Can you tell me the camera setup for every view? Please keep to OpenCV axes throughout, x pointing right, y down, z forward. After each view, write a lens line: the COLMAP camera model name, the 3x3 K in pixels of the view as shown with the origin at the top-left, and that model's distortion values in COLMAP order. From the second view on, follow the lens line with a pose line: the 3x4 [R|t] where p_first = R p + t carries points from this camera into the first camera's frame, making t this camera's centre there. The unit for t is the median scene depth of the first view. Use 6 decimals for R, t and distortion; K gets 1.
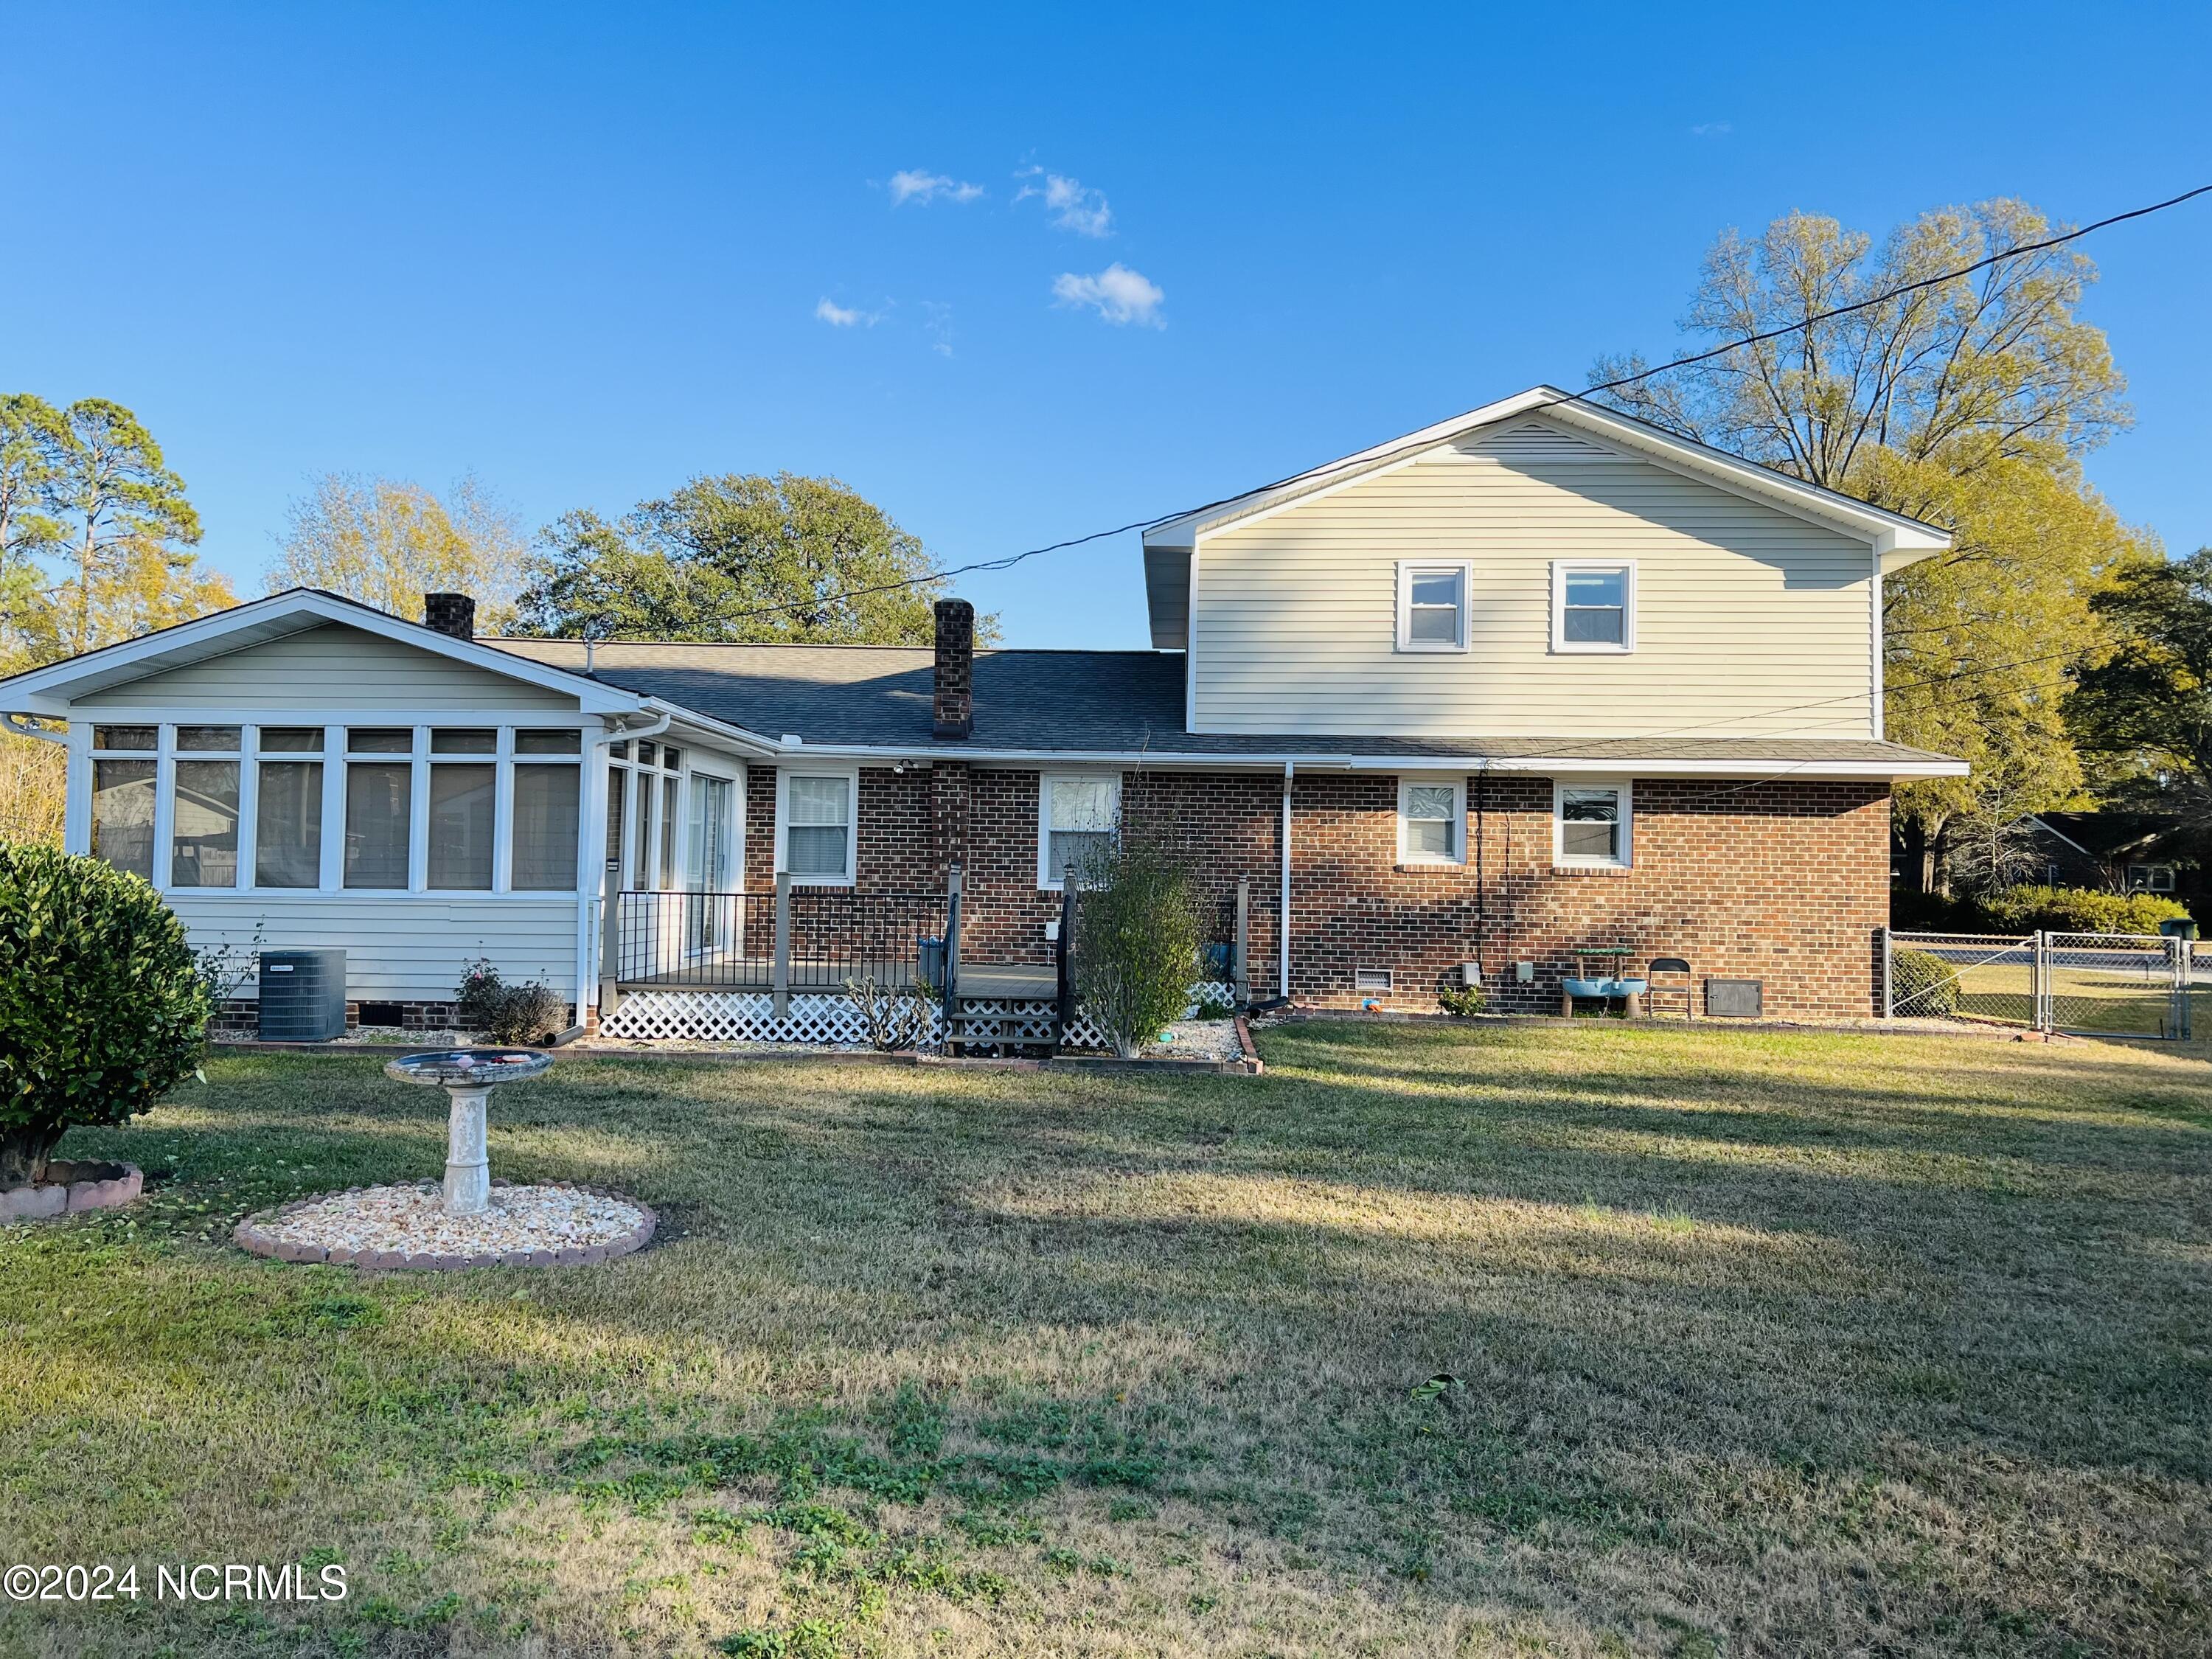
lens RADIAL K [[1607.1, 0, 1106.0], [0, 1607.1, 829.5], [0, 0, 1]] dist [0.084629, -0.138288]
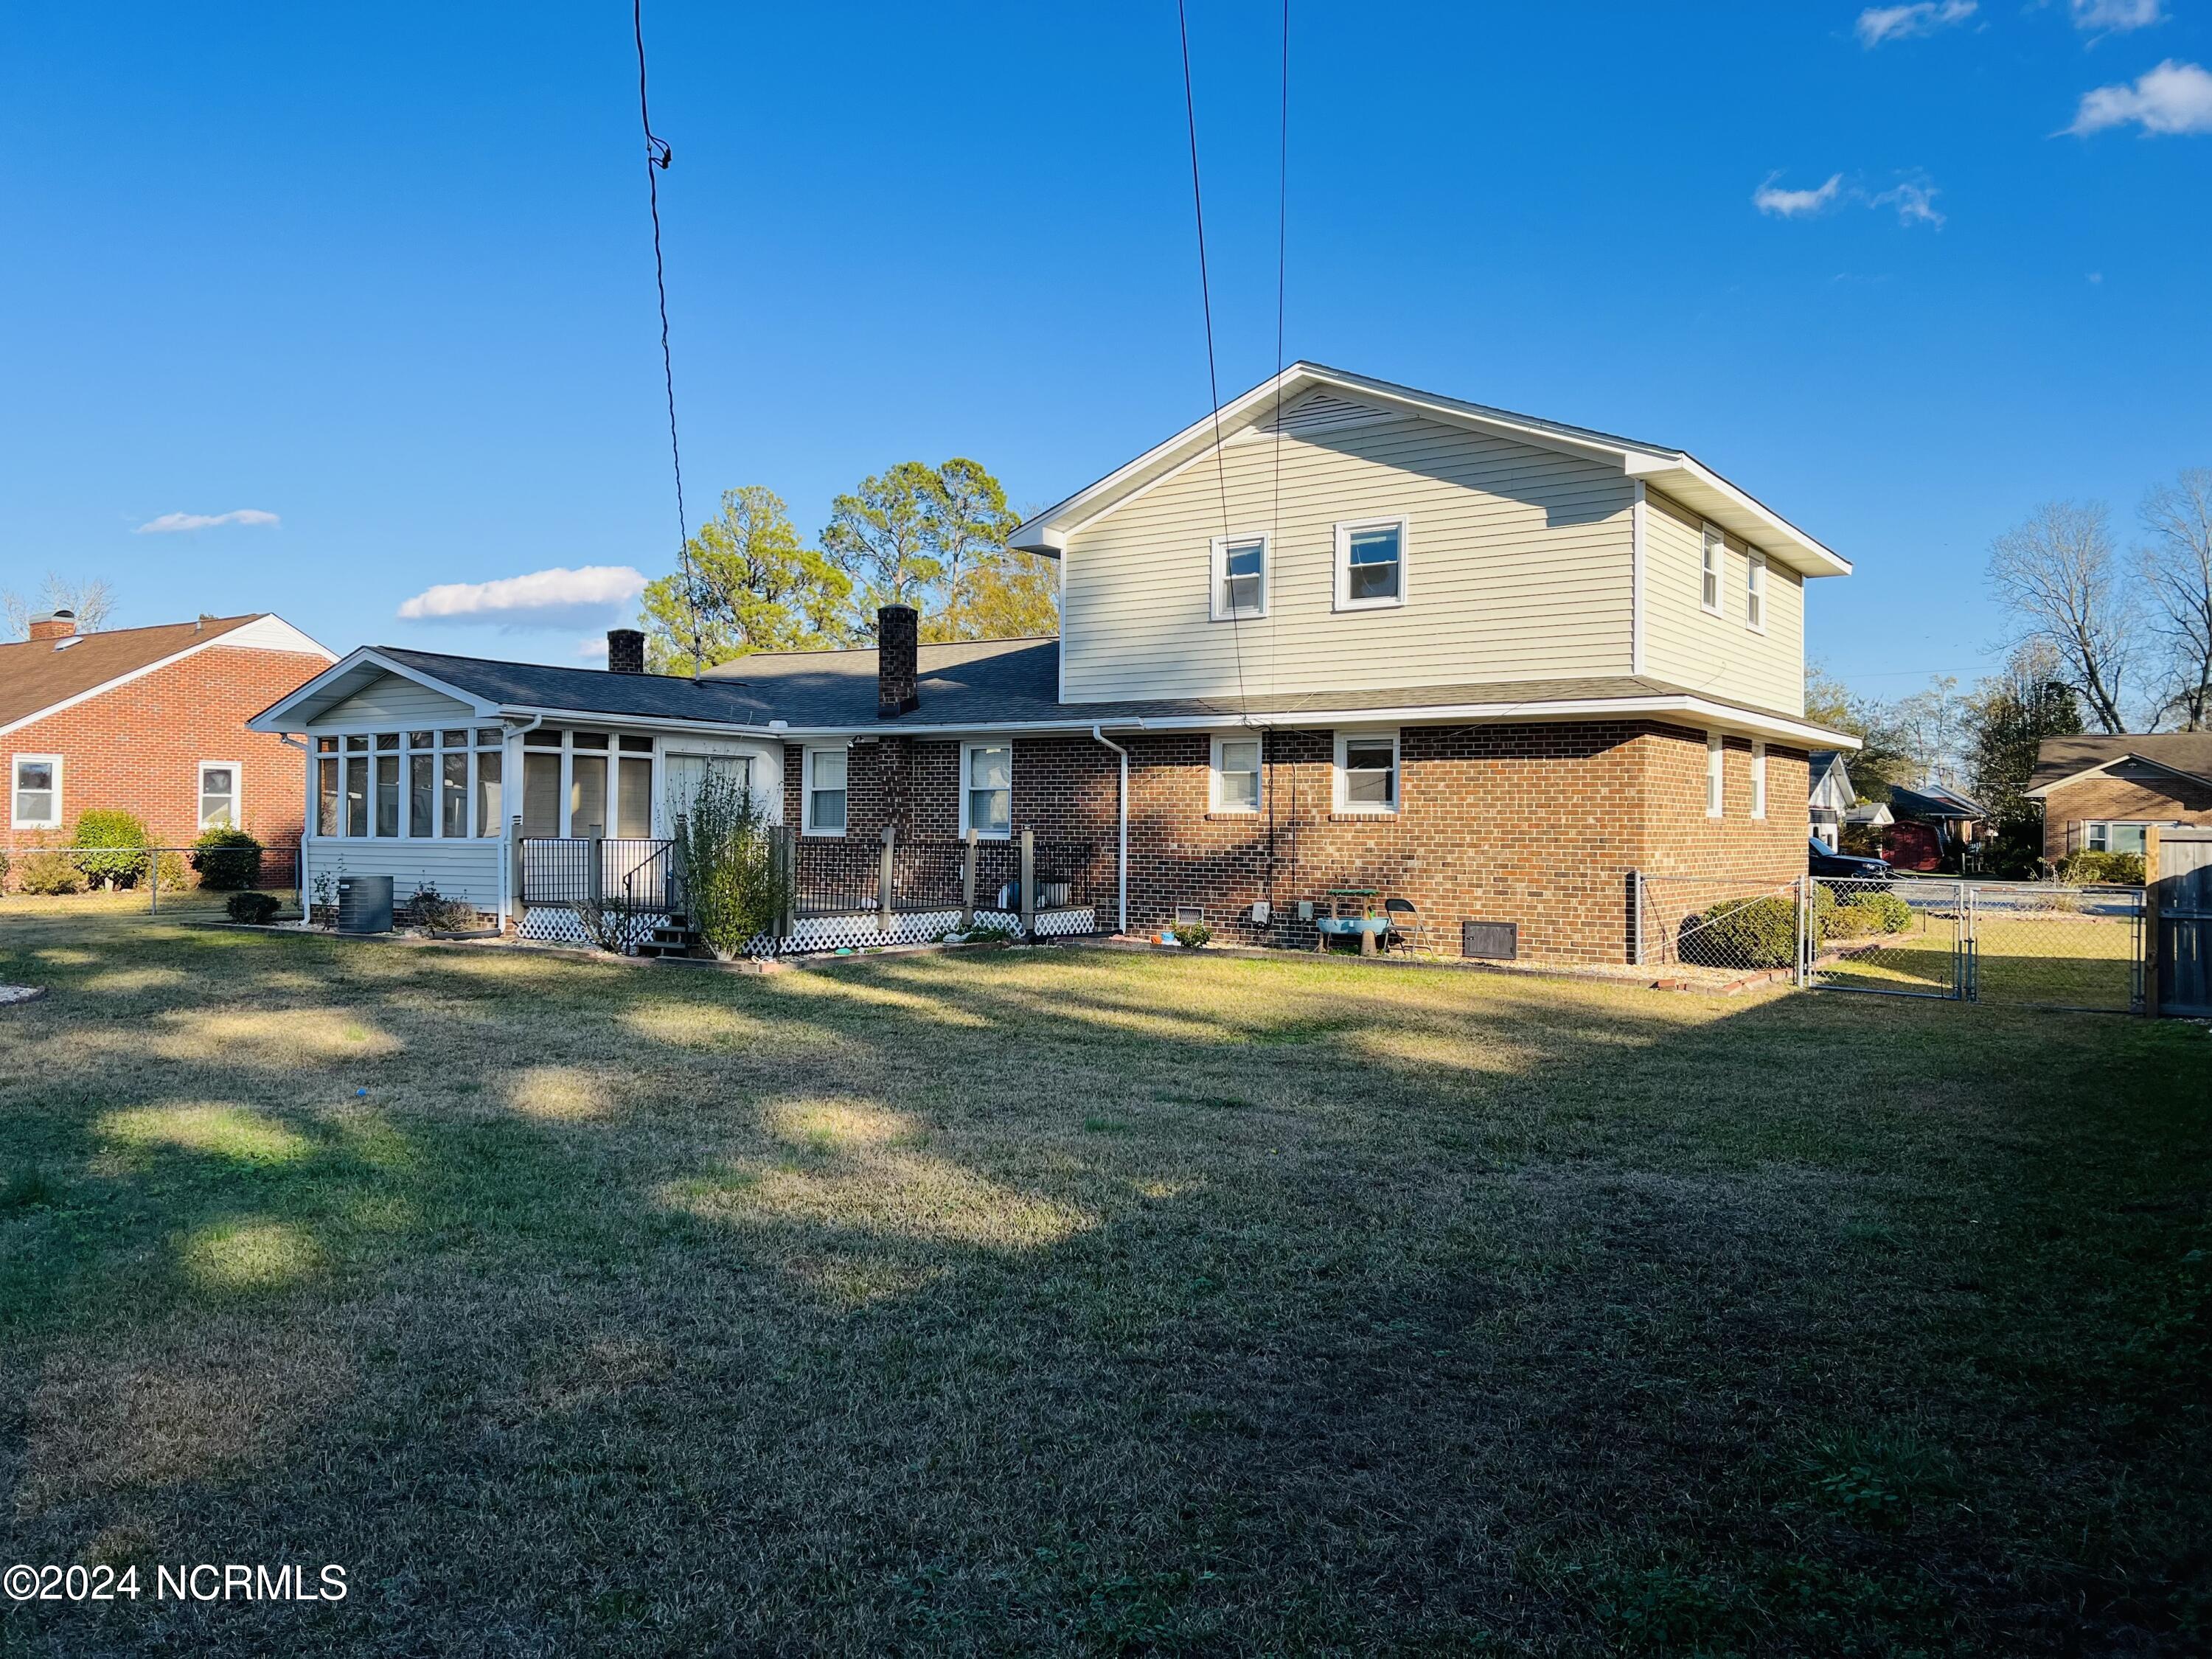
lens RADIAL K [[1607.1, 0, 1106.0], [0, 1607.1, 829.5], [0, 0, 1]] dist [0.084629, -0.138288]
pose [[0.846861, -0.008927, -0.531740, 0.712853], [0.020025, 0.999685, 0.015109, 0.014821], [0.531438, -0.023443, 0.846773, 0.023310]]
